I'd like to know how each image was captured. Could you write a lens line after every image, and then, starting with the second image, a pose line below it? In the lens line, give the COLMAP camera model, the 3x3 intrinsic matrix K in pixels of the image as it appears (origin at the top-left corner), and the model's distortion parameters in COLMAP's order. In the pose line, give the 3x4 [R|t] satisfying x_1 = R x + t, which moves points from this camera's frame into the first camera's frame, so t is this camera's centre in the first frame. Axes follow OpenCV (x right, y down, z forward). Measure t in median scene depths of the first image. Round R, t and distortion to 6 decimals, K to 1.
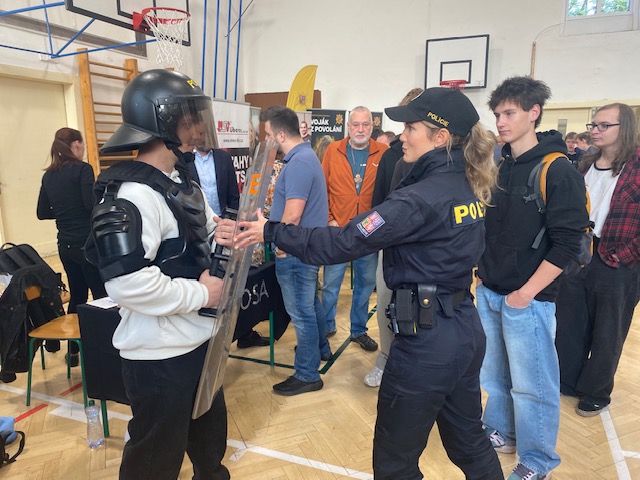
lens RADIAL K [[489.5, 0, 327.2], [0, 489.5, 246.3], [0, 0, 1]] dist [0.008505, 0.002078]
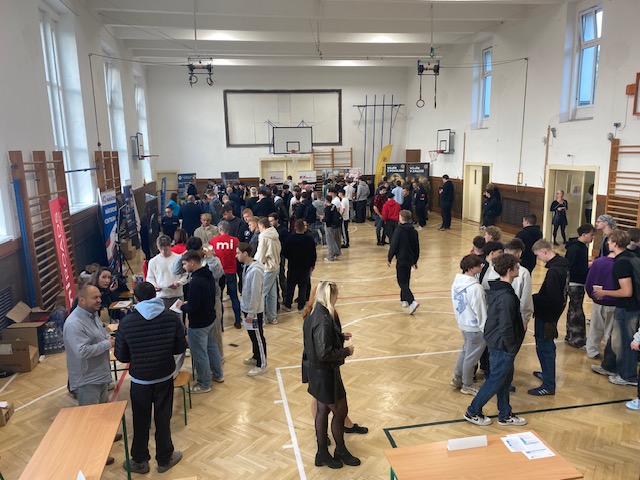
lens RADIAL K [[490.0, 0, 320.0], [0, 490.0, 240.0], [0, 0, 1]] dist [0.020497, -0.003910]
pose [[0.533335, 0.152229, -0.832094, 2.387675], [-0.151477, 0.984961, 0.083105, -0.070953], [0.832231, 0.081720, 0.548373, -0.747461]]
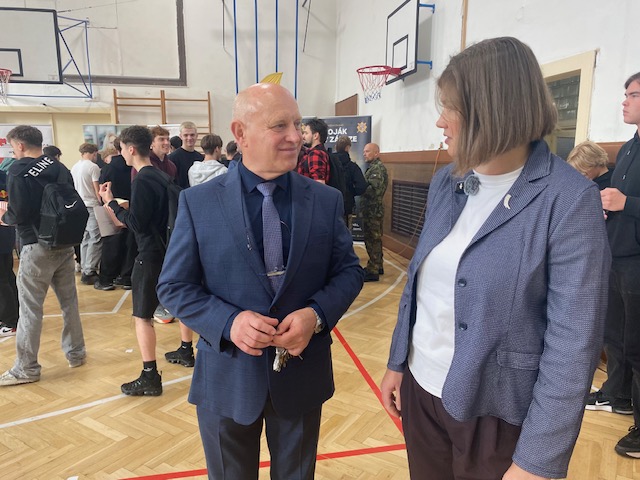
lens RADIAL K [[490.0, 0, 320.0], [0, 490.0, 240.0], [0, 0, 1]] dist [0.020497, -0.003910]
pose [[0.549224, 0.147498, -0.822556, 1.095633], [-0.169074, 0.983557, 0.063477, -0.154960], [0.818393, 0.104210, 0.565131, 0.708197]]
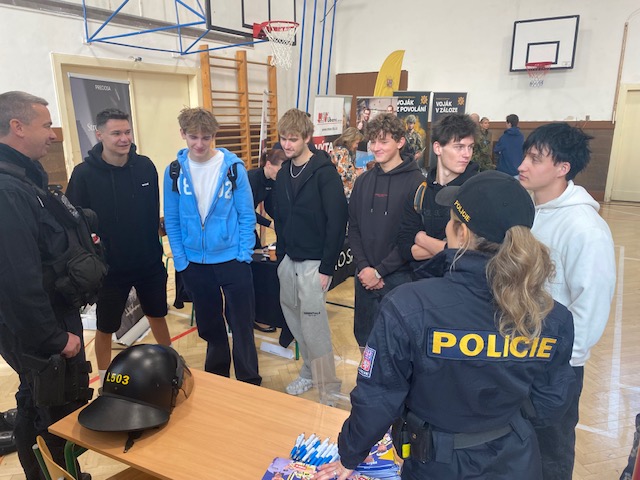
lens RADIAL K [[490.0, 0, 320.0], [0, 490.0, 240.0], [0, 0, 1]] dist [0.020497, -0.003910]
pose [[0.983489, 0.042970, -0.175795, 0.003947], [-0.034044, 0.997988, 0.053481, -0.006793], [0.177739, -0.046613, 0.982973, -0.133494]]
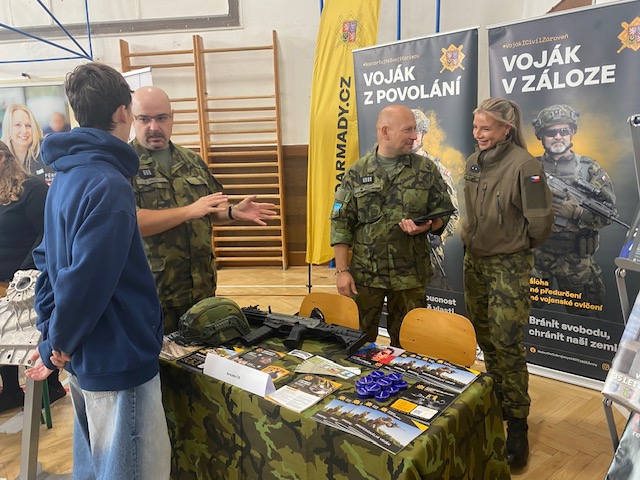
lens RADIAL K [[476.4, 0, 312.3], [0, 476.4, 240.0], [0, 0, 1]] dist [0.006531, 0.000236]
pose [[0.248794, 0.171848, -0.953189, 0.449169], [-0.161031, 0.977776, 0.134249, -0.221507], [0.955076, 0.120092, 0.270938, 1.117618]]
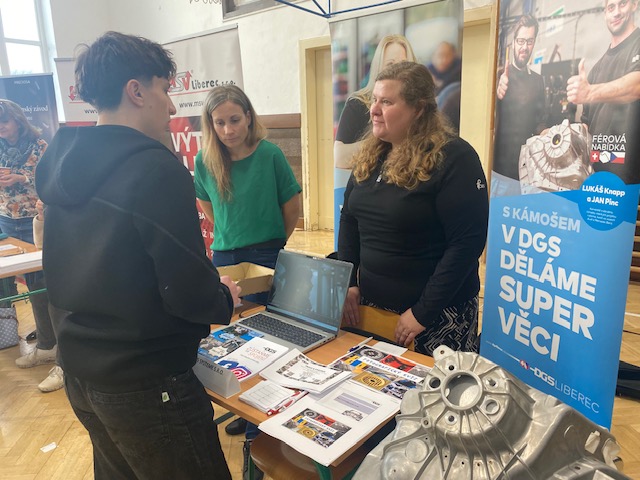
lens RADIAL K [[490.0, 0, 320.0], [0, 490.0, 240.0], [0, 0, 1]] dist [0.020497, -0.003910]
pose [[-0.332975, 0.227123, -0.915173, 0.255129], [-0.151206, 0.945137, 0.289574, -0.195768], [0.930733, 0.234800, -0.280365, 1.026078]]
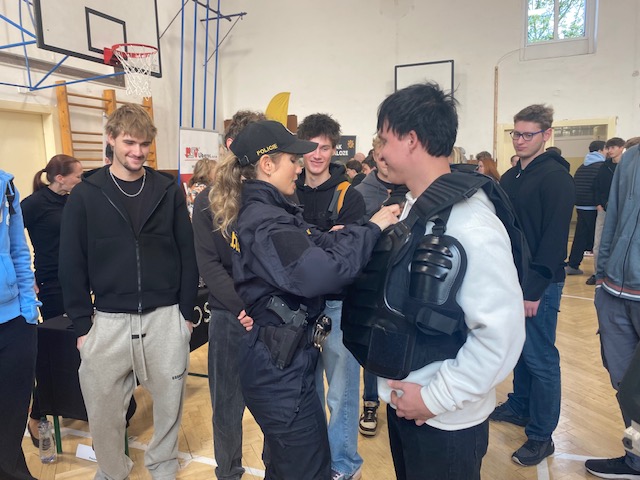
lens RADIAL K [[490.0, 0, 320.0], [0, 490.0, 240.0], [0, 0, 1]] dist [0.020497, -0.003910]
pose [[0.999778, -0.020425, 0.005143, 0.037069], [0.020677, 0.998271, -0.055019, 0.002515], [-0.004011, 0.055113, 0.998472, -0.025337]]
